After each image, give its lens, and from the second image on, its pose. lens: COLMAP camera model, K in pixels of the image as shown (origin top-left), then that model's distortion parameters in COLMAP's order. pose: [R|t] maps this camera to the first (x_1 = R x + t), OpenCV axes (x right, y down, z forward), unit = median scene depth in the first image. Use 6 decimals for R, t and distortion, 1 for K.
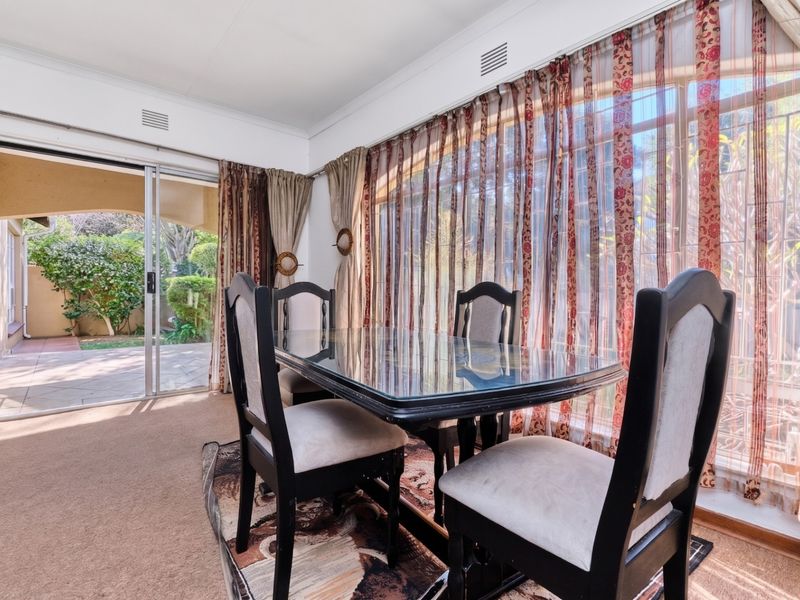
lens RADIAL K [[394.2, 0, 396.7], [0, 394.2, 295.1], [0, 0, 1]] dist [0.000837, 0.000228]
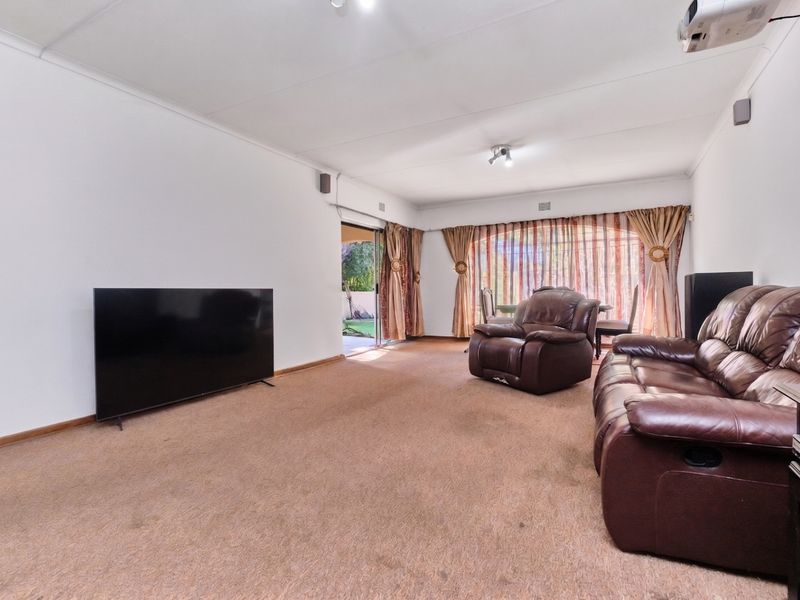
lens RADIAL K [[394.2, 0, 396.7], [0, 394.2, 295.1], [0, 0, 1]] dist [0.000837, 0.000228]
pose [[0.926202, -0.025305, 0.376178, -1.463289], [0.029010, 0.999570, -0.004186, 0.012414], [-0.375910, 0.014790, 0.926538, -0.971831]]
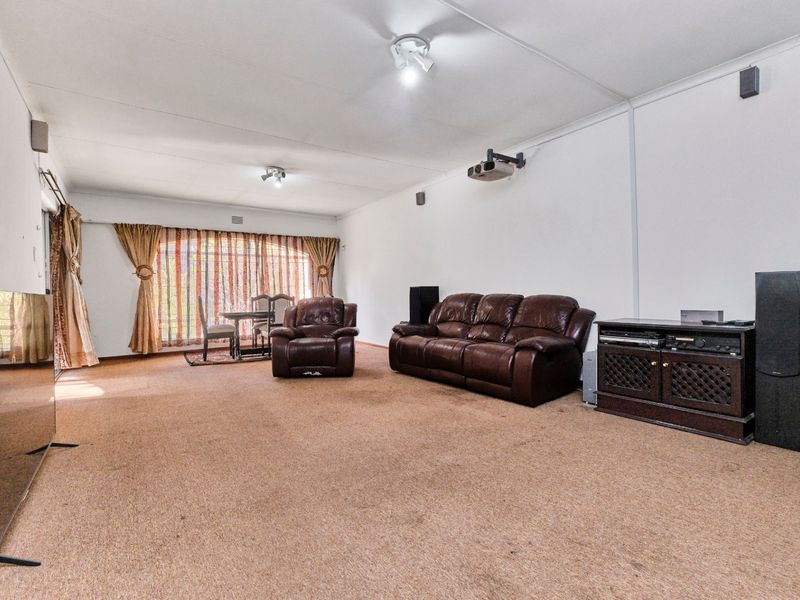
lens RADIAL K [[394.2, 0, 396.7], [0, 394.2, 295.1], [0, 0, 1]] dist [0.000837, 0.000228]
pose [[0.080086, -0.013001, 0.996703, -2.159129], [0.035839, 0.999306, 0.010155, -0.009803], [-0.996143, 0.034908, 0.080496, -0.351664]]
